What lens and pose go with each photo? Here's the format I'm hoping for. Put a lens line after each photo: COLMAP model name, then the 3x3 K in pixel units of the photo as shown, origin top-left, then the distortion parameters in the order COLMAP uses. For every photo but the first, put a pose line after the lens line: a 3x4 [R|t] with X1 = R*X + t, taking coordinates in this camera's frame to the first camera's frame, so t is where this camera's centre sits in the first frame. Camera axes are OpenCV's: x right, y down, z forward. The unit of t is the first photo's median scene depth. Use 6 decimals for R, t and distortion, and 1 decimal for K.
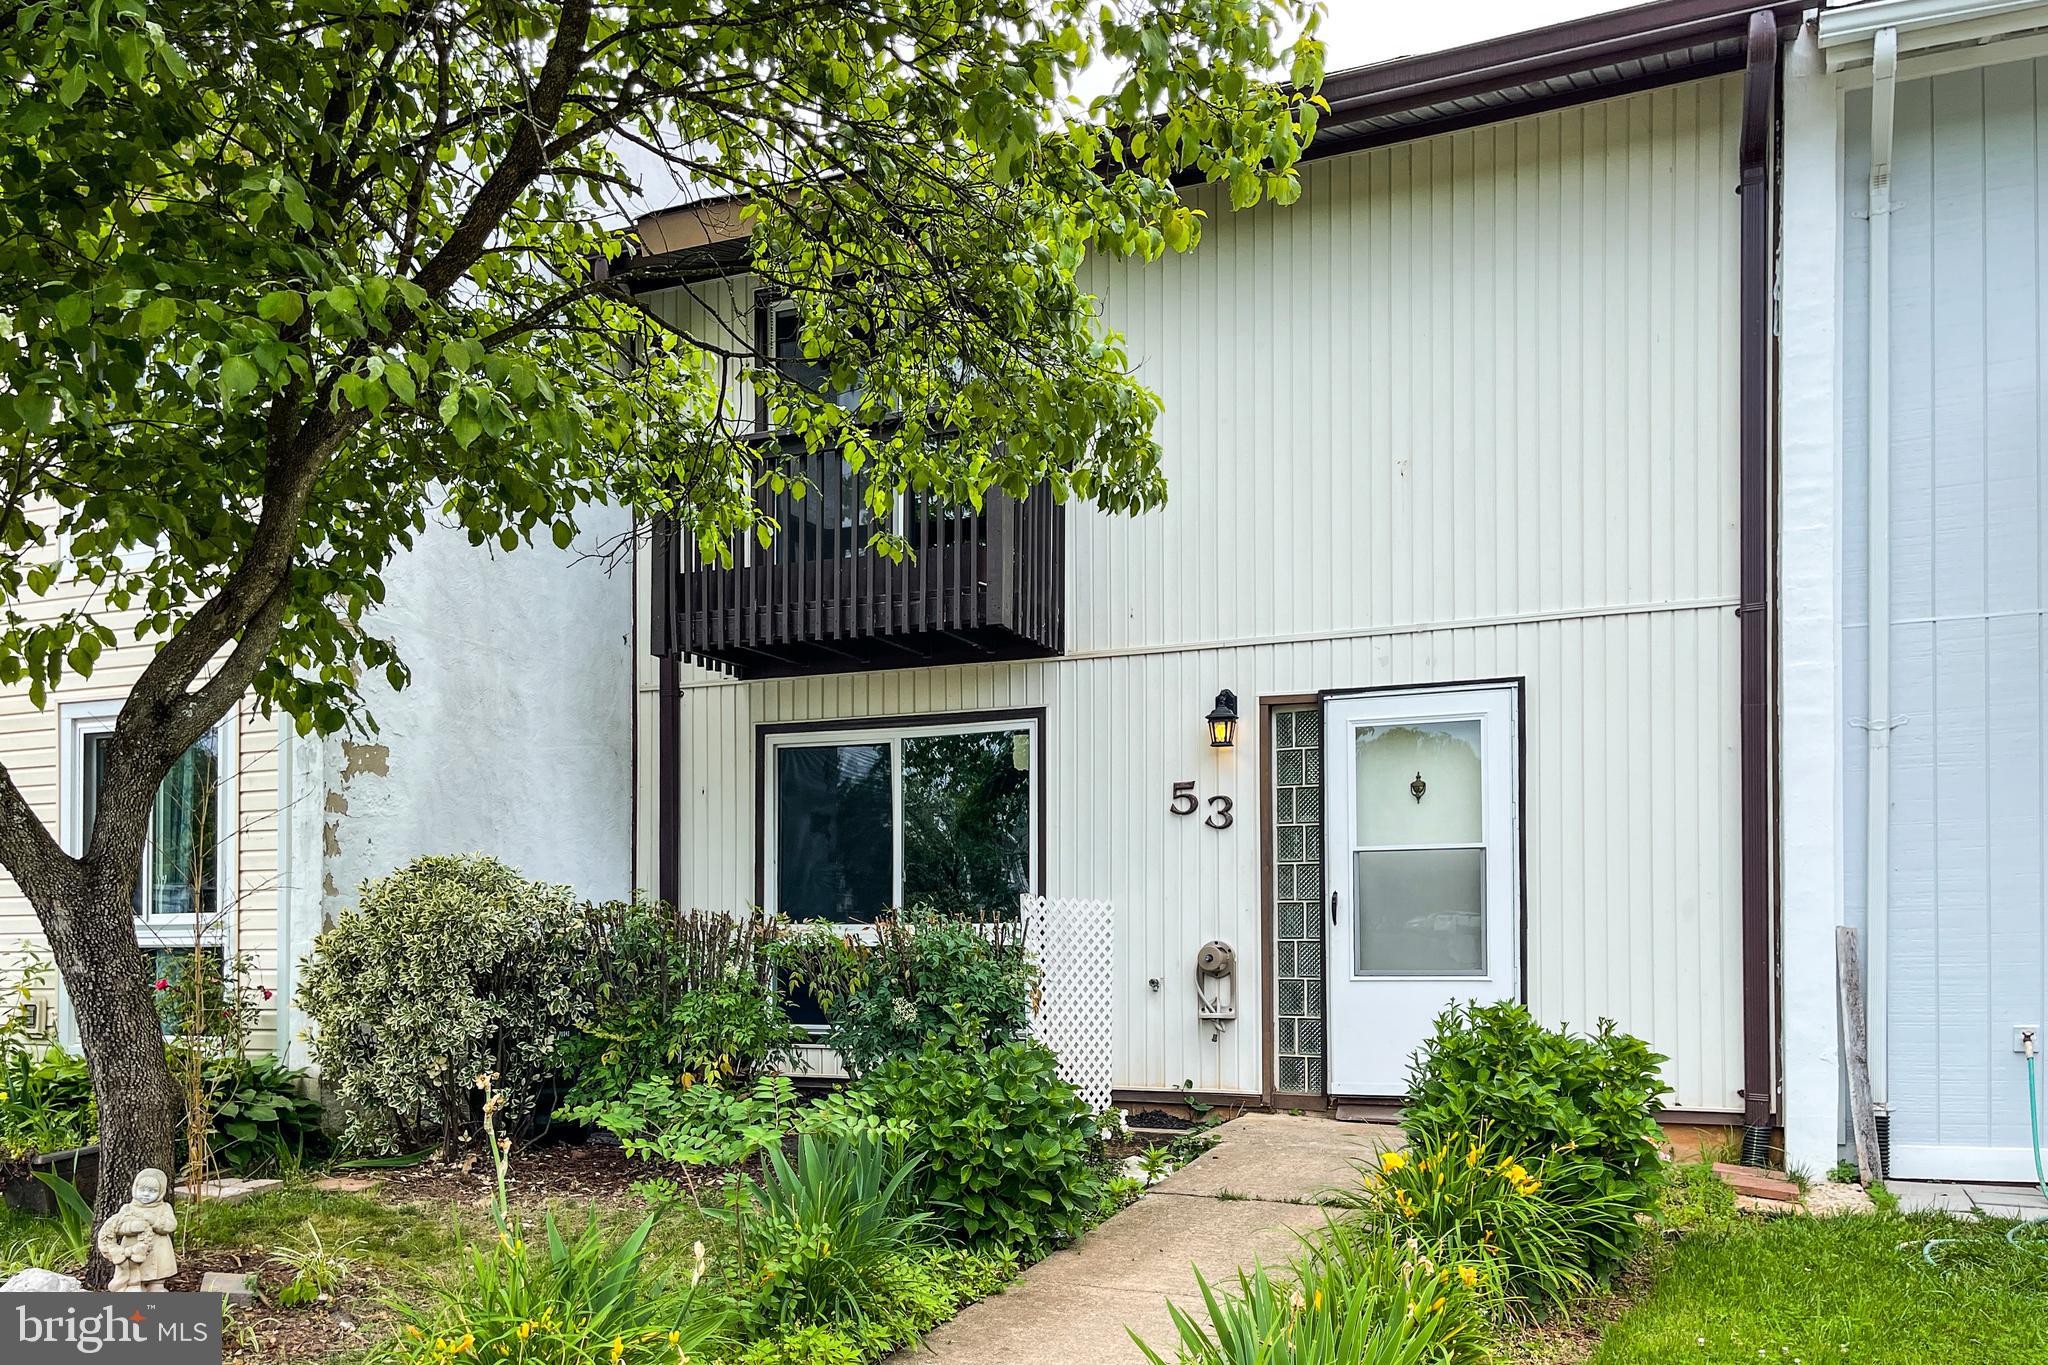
lens RADIAL K [[1554.6, 0, 1023.7], [0, 1554.6, 857.3], [0, 0, 1]] dist [0.052680, -0.003727]
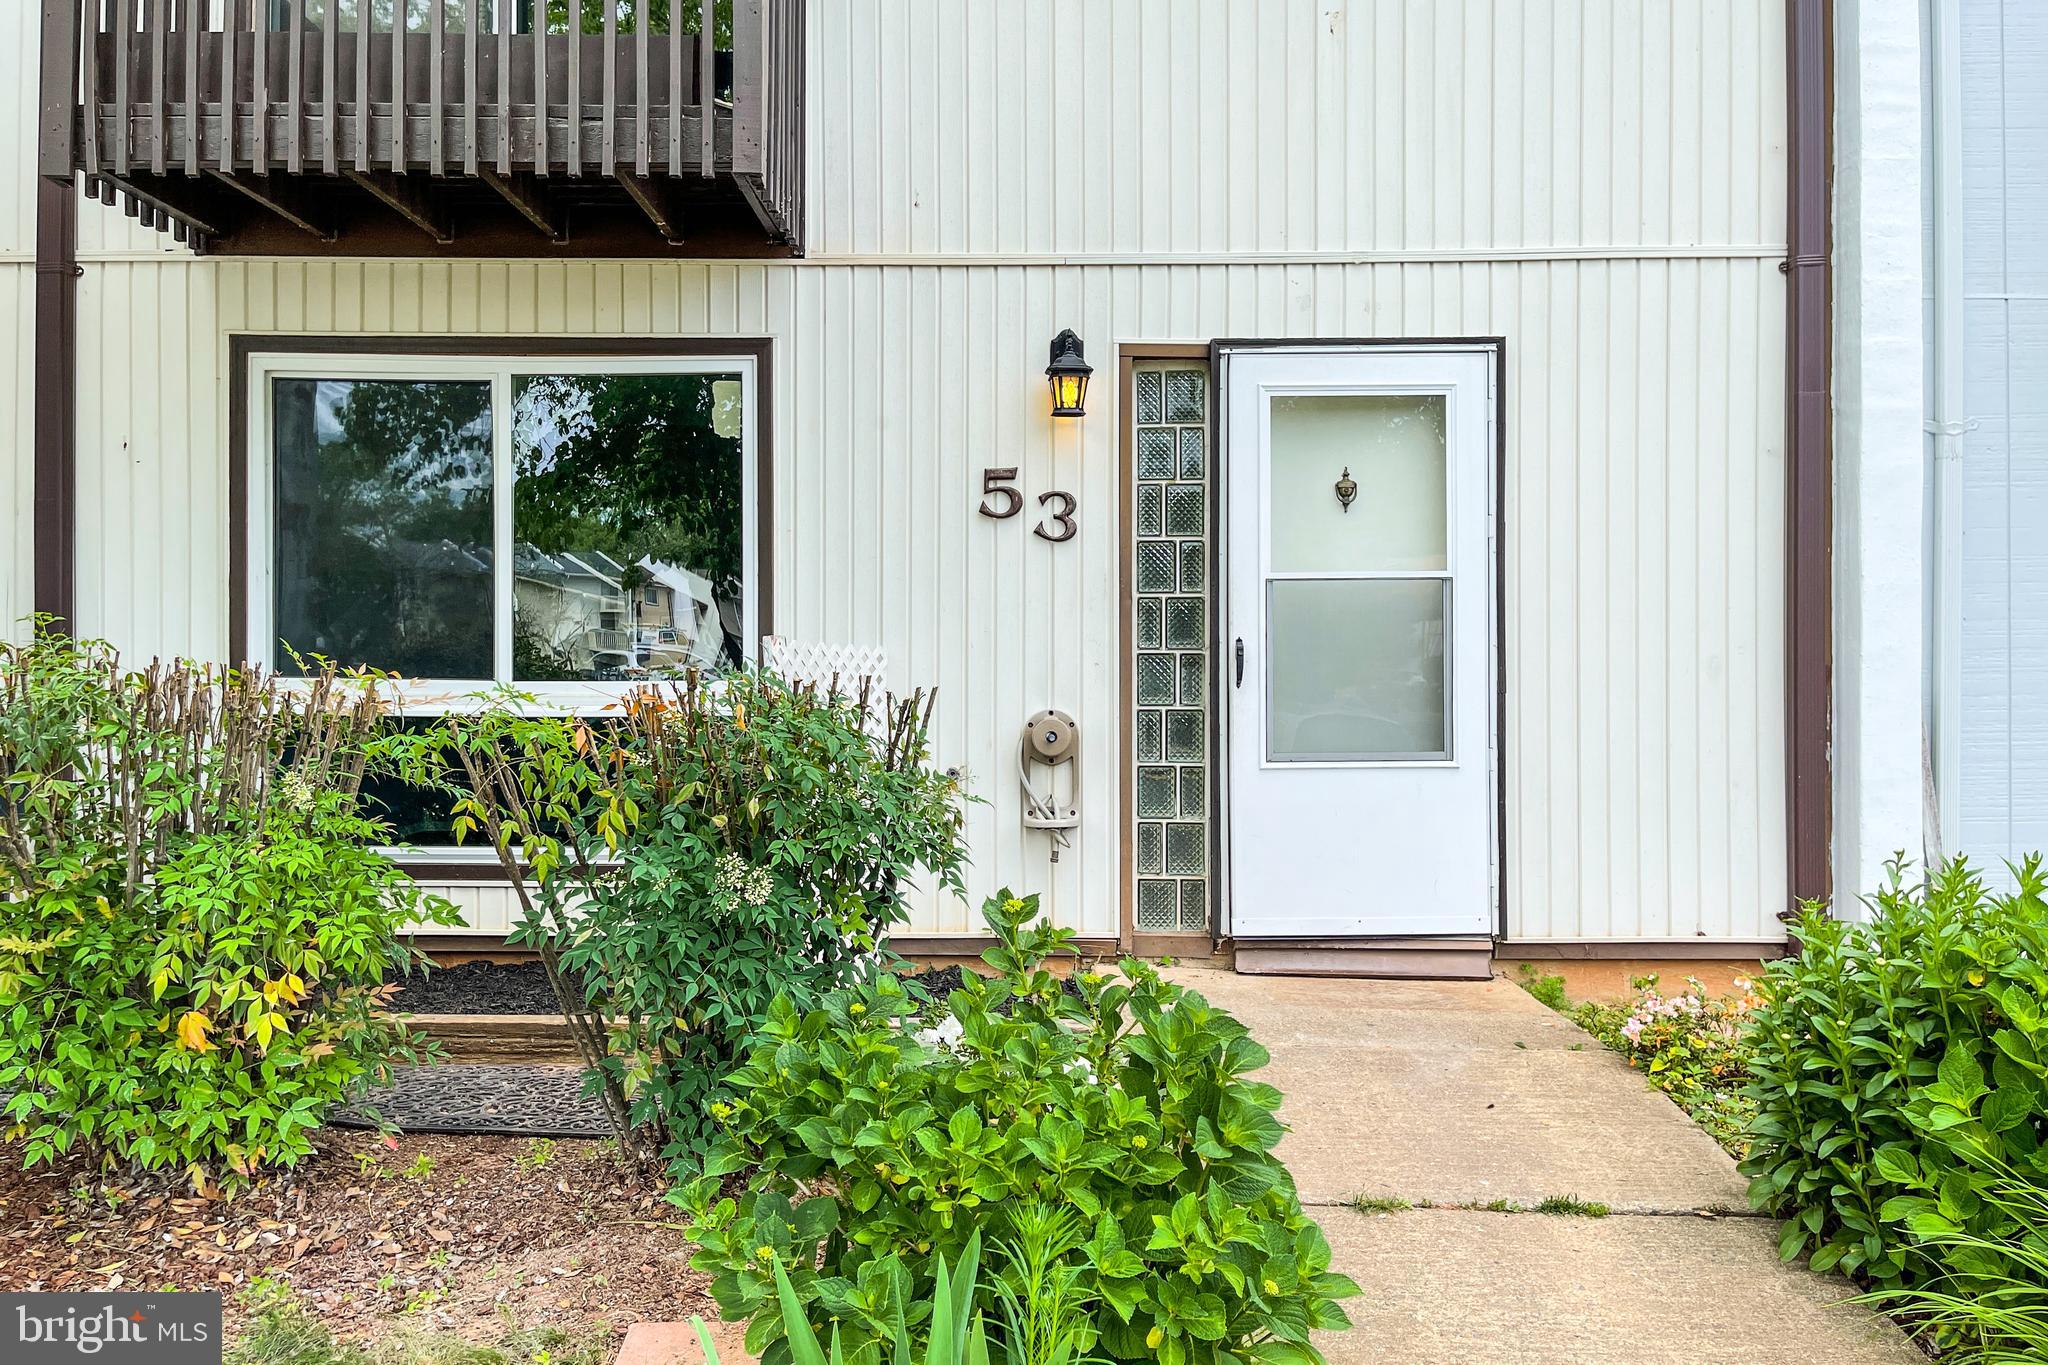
lens RADIAL K [[1579.5, 0, 1049.6], [0, 1579.5, 651.6], [0, 0, 1]] dist [0.063183, -0.076448]
pose [[0.925677, 0.008189, 0.378227, -0.140895], [-0.023332, 0.999098, 0.035469, 0.005690], [-0.377595, -0.041658, 0.925033, 0.407223]]
